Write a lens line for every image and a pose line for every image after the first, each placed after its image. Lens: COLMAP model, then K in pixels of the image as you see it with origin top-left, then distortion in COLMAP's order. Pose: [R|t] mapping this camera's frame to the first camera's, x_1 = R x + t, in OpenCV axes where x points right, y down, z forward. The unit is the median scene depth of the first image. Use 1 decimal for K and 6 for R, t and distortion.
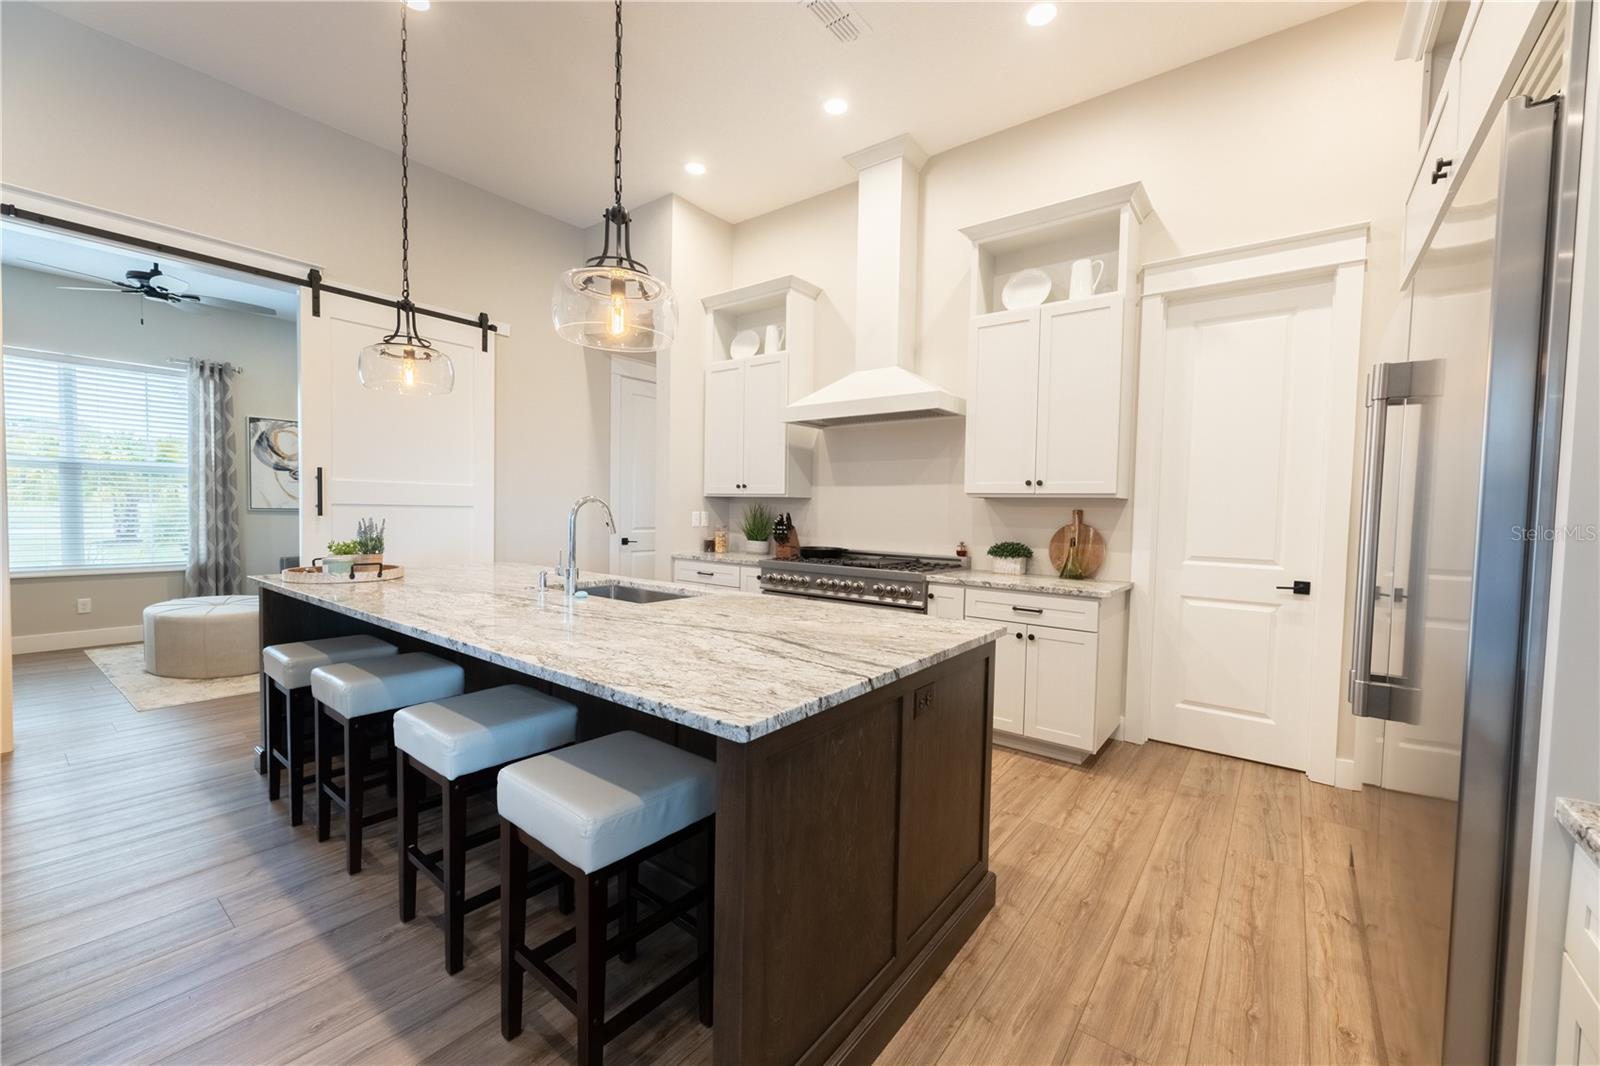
lens RADIAL K [[635.2, 0, 806.9], [0, 635.2, 536.6], [0, 0, 1]] dist [-0.001768, 0.000755]
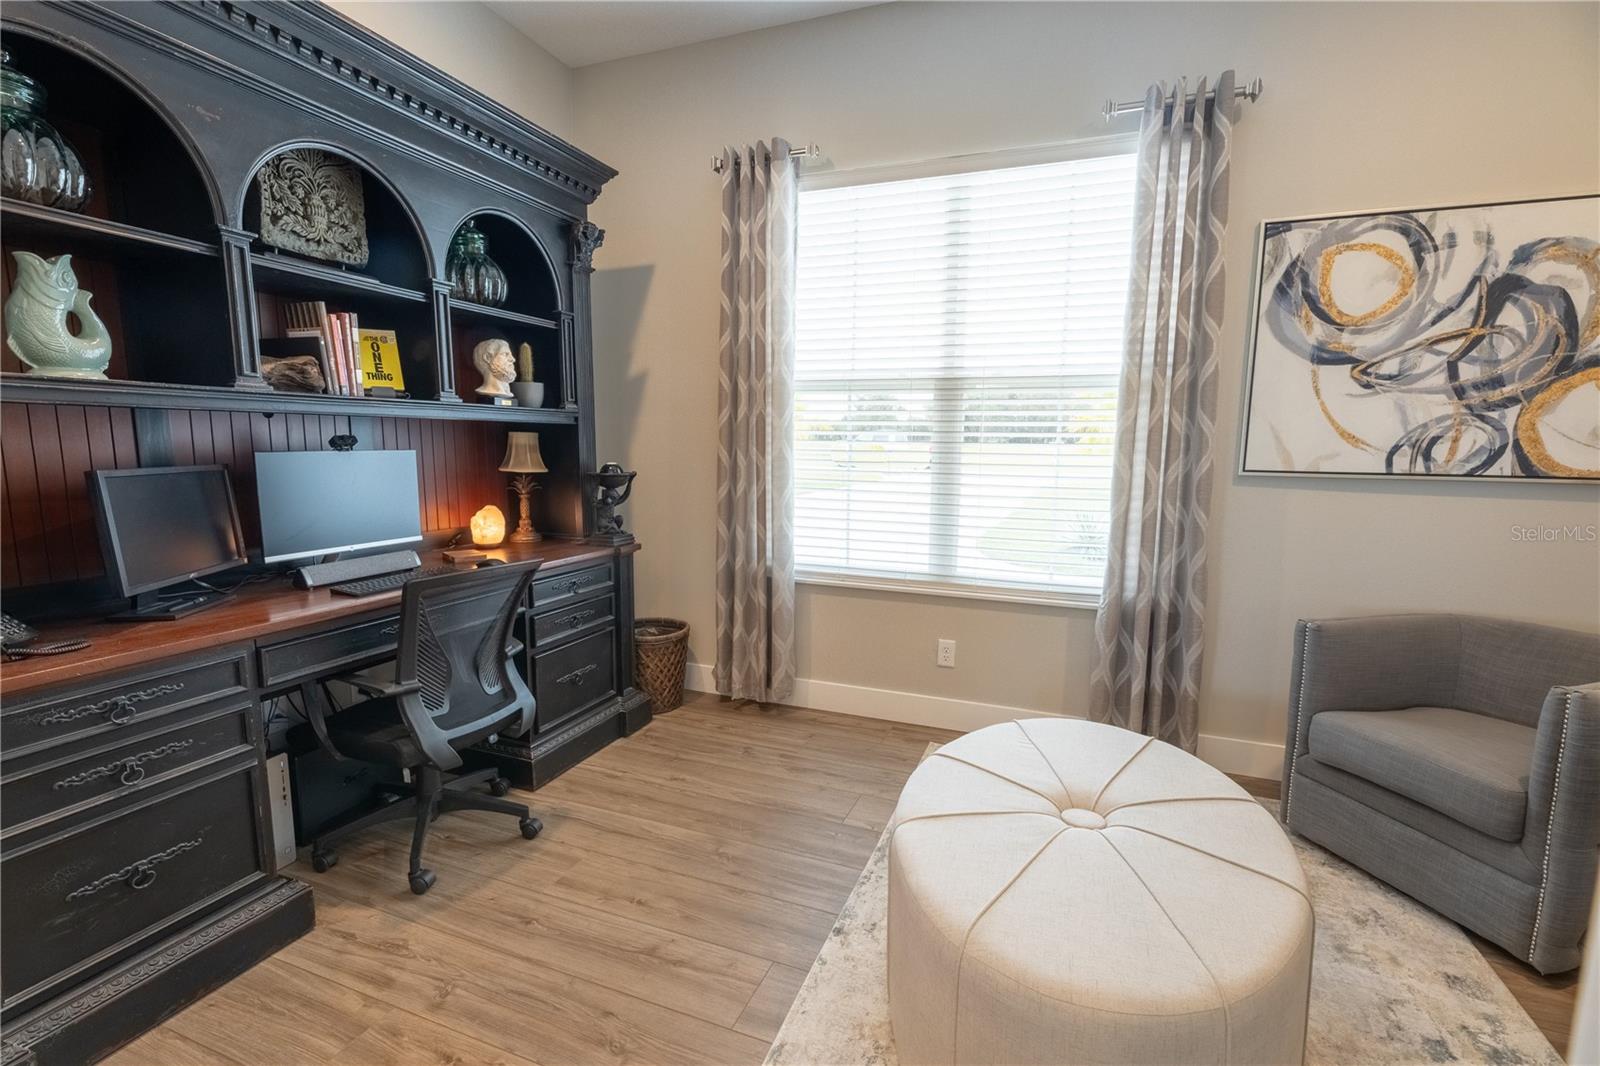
lens RADIAL K [[635.2, 0, 811.0], [0, 635.2, 534.3], [0, 0, 1]] dist [-0.001768, 0.000755]
pose [[0.289827, 0.109413, -0.950804, -0.596416], [-0.031991, 0.993996, 0.104632, -0.039127], [0.956544, 0.000092, 0.291587, 0.652701]]
